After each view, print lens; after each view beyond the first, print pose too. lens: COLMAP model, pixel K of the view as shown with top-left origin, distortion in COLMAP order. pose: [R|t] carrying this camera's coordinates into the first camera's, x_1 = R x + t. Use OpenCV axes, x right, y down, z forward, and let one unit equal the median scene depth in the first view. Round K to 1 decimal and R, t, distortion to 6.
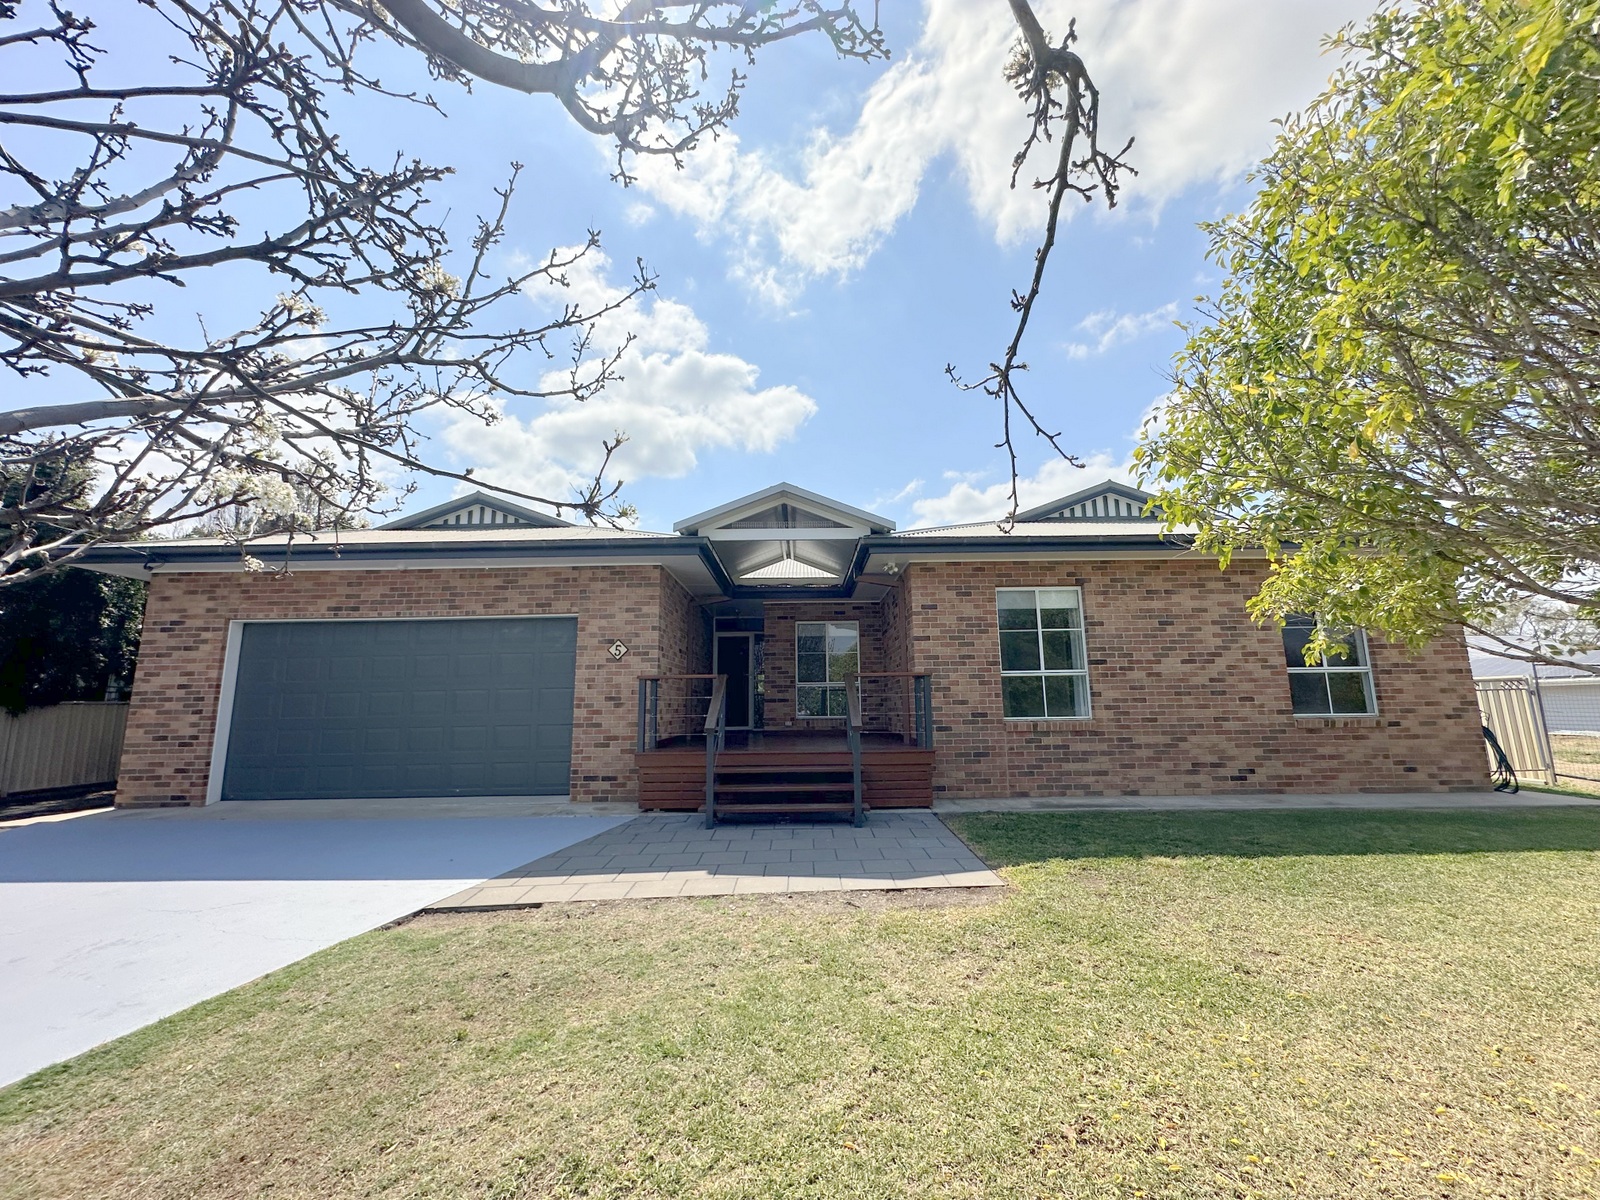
lens RADIAL K [[630.4, 0, 803.3], [0, 630.4, 597.1], [0, 0, 1]] dist [-0.006465, -0.001317]
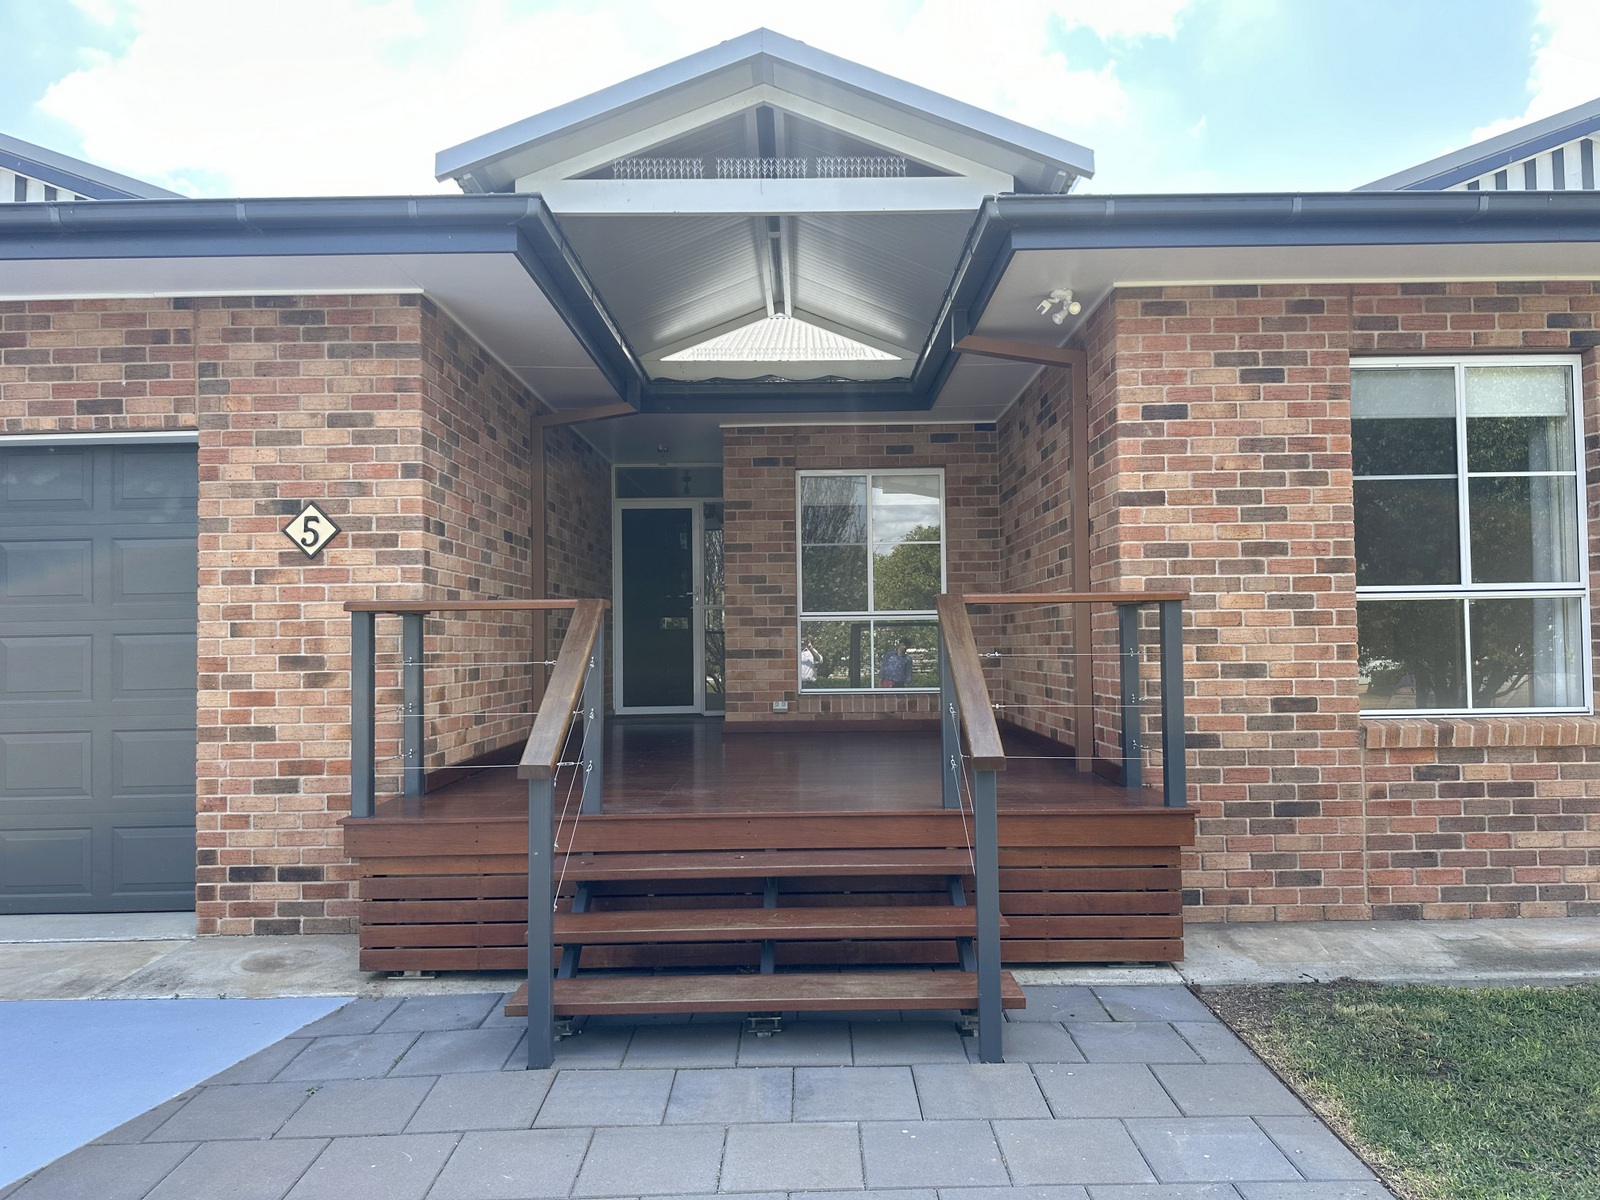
lens RADIAL K [[1106.6, 0, 815.4], [0, 1106.6, 606.3], [0, 0, 1]] dist [0.065503, -0.084399]
pose [[0.999975, -0.001195, 0.007028, -0.006815], [0.000221, 0.990569, 0.137012, 0.039161], [-0.007125, -0.137007, 0.990544, 0.354215]]
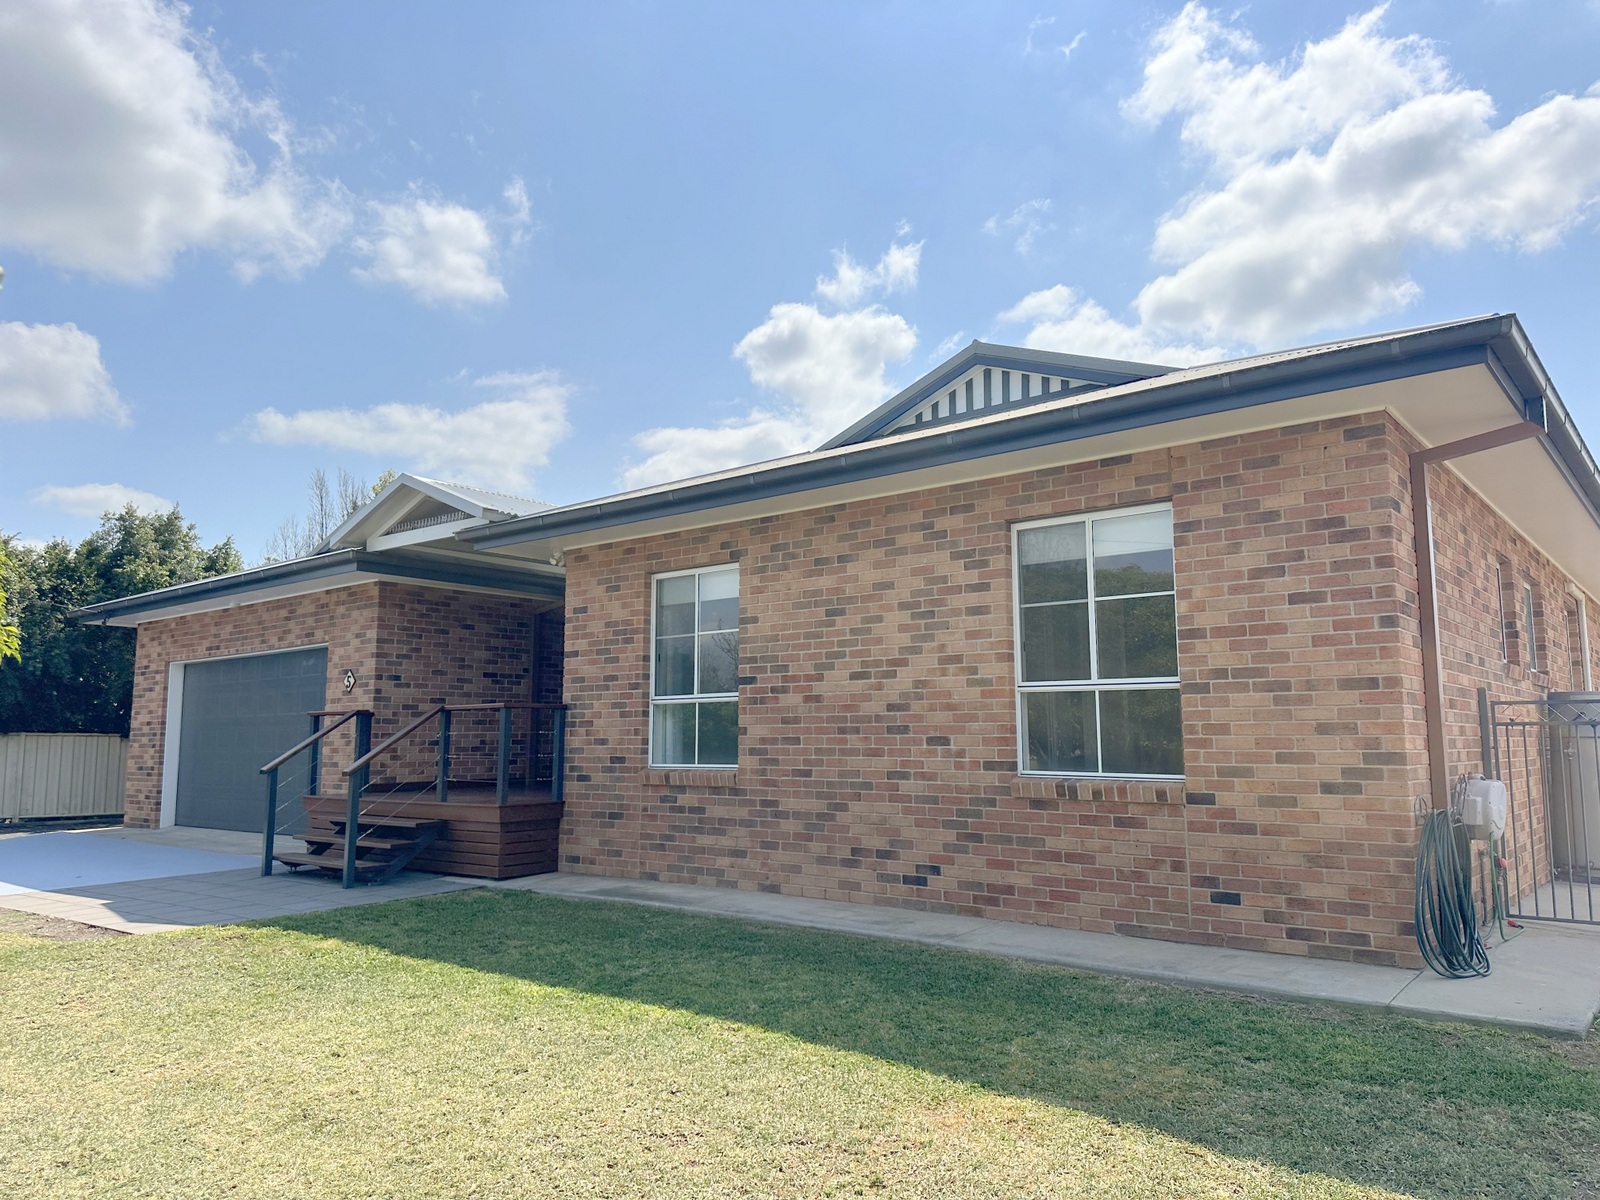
lens RADIAL K [[1106.6, 0, 806.0], [0, 1106.6, 609.3], [0, 0, 1]] dist [0.065503, -0.084399]
pose [[0.781002, -0.064726, -0.621165, 1.217417], [0.088425, 0.996055, 0.007389, 0.028521], [0.618237, -0.060697, 0.783645, 0.166017]]
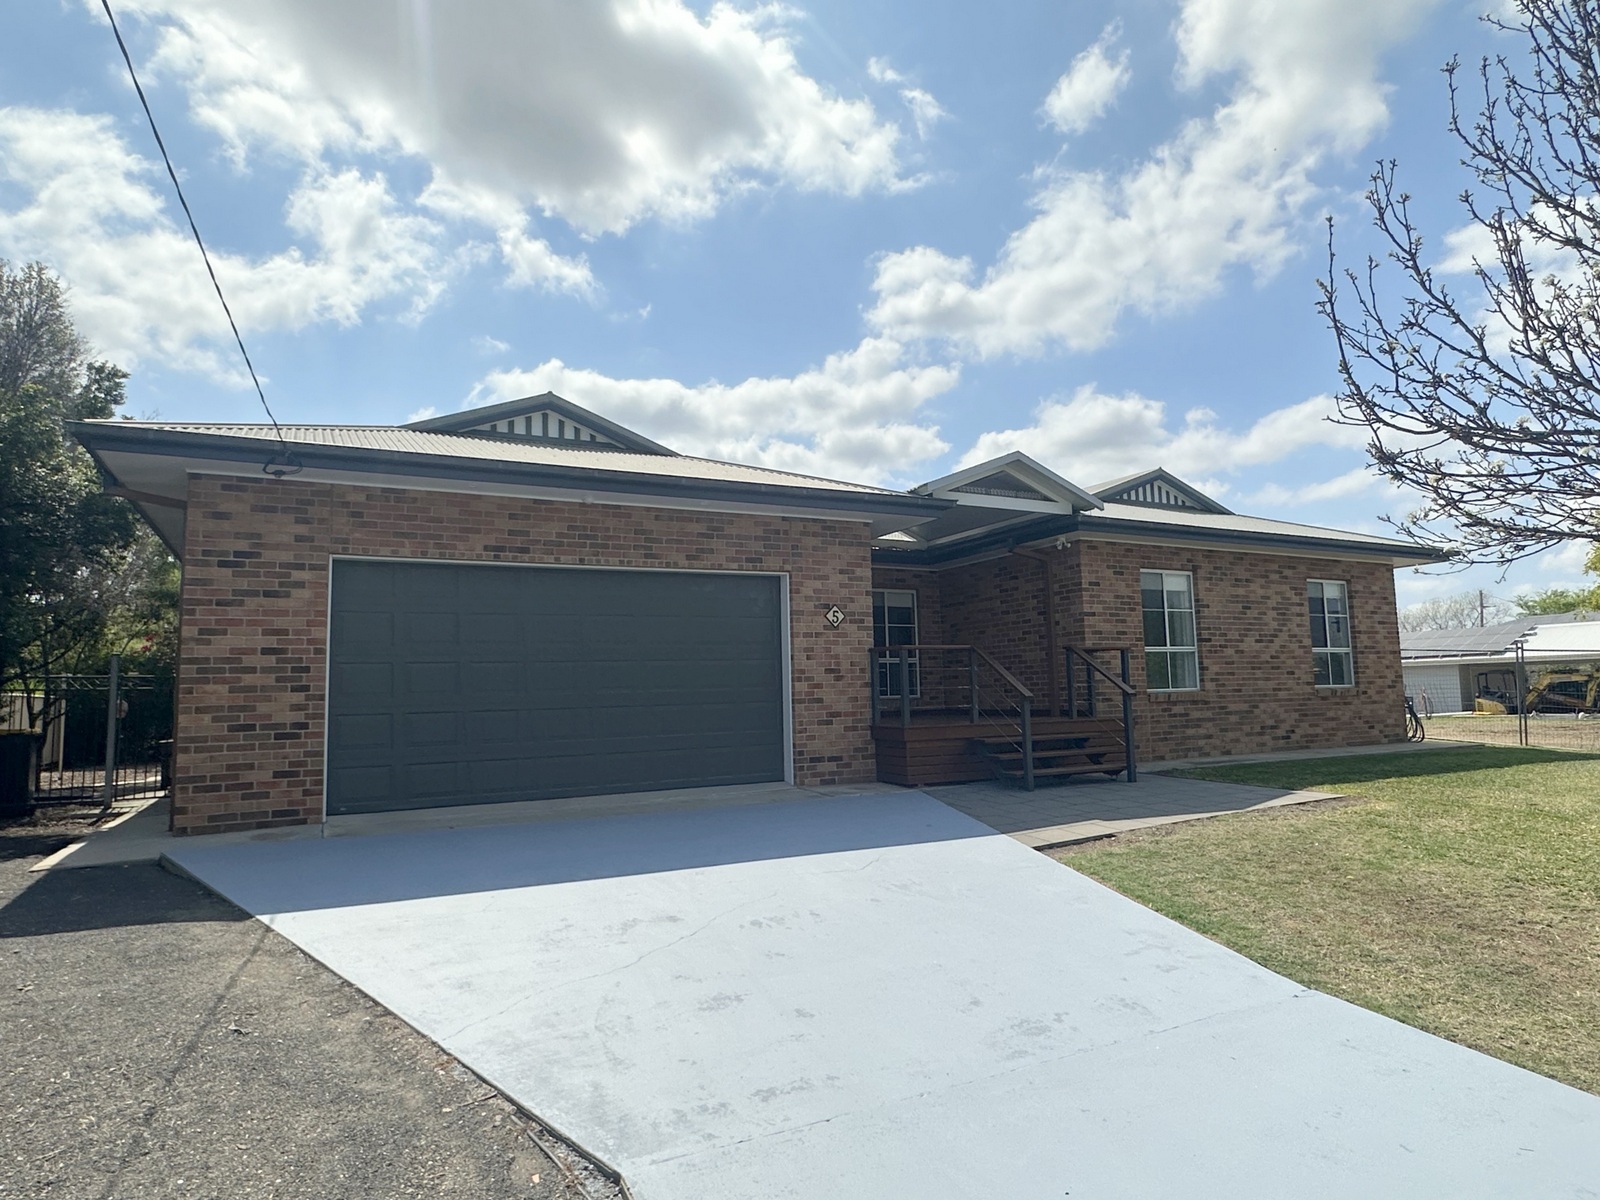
lens RADIAL K [[924.5, 0, 794.0], [0, 924.5, 594.2], [0, 0, 1]] dist [-0.018294, -0.005915]
pose [[0.887273, 0.042041, 0.459324, -0.951309], [-0.065931, 0.997171, 0.036090, 0.010358], [-0.456507, -0.062306, 0.887535, -0.122426]]
